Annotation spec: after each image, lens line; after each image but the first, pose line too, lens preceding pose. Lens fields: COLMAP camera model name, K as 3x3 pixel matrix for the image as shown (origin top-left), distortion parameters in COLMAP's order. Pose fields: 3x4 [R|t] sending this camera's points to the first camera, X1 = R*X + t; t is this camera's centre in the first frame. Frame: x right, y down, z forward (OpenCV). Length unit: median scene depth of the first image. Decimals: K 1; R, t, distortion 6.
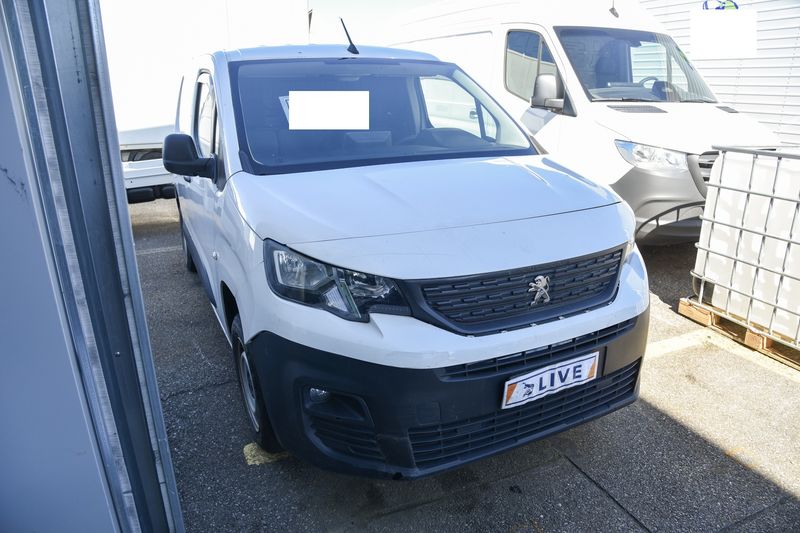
lens RADIAL K [[547.0, 0, 400.0], [0, 547.0, 266.5], [0, 0, 1]] dist [-0.116228, 0.061758]
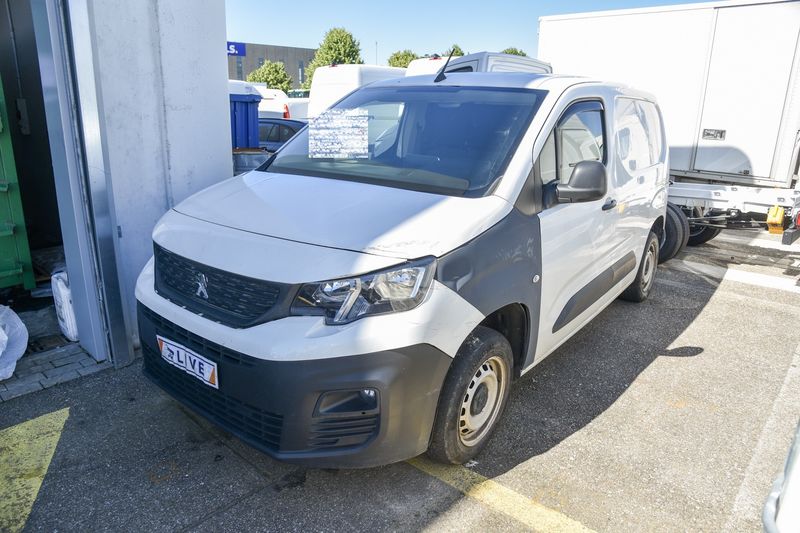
lens RADIAL K [[547.0, 0, 400.0], [0, 547.0, 266.5], [0, 0, 1]] dist [-0.116228, 0.061758]
pose [[0.429905, 0.270732, -0.861328, 1.306435], [-0.303539, 0.941795, 0.144522, -0.267308], [0.850321, 0.199315, 0.487060, 0.711906]]
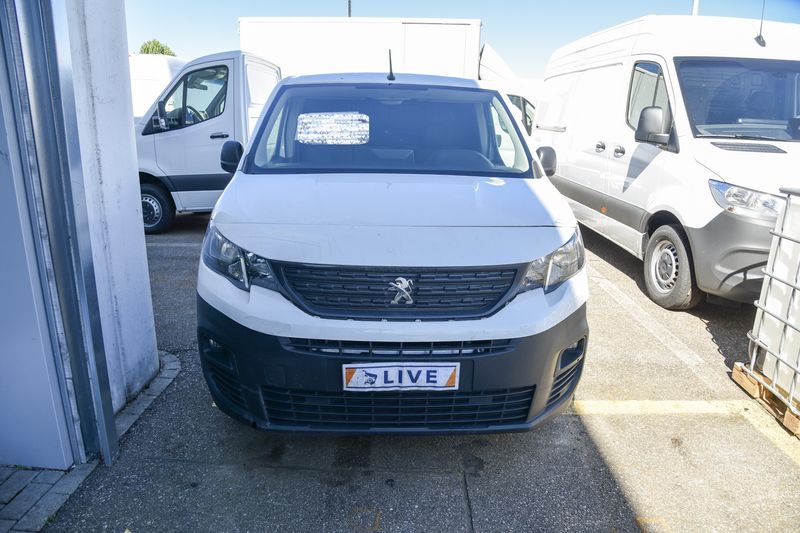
lens RADIAL K [[547.0, 0, 400.0], [0, 547.0, 266.5], [0, 0, 1]] dist [-0.116228, 0.061758]
pose [[0.916331, 0.132612, -0.377826, 0.595880], [-0.153269, 0.987869, -0.024990, 0.020599], [0.369928, 0.080808, 0.925539, -0.007978]]
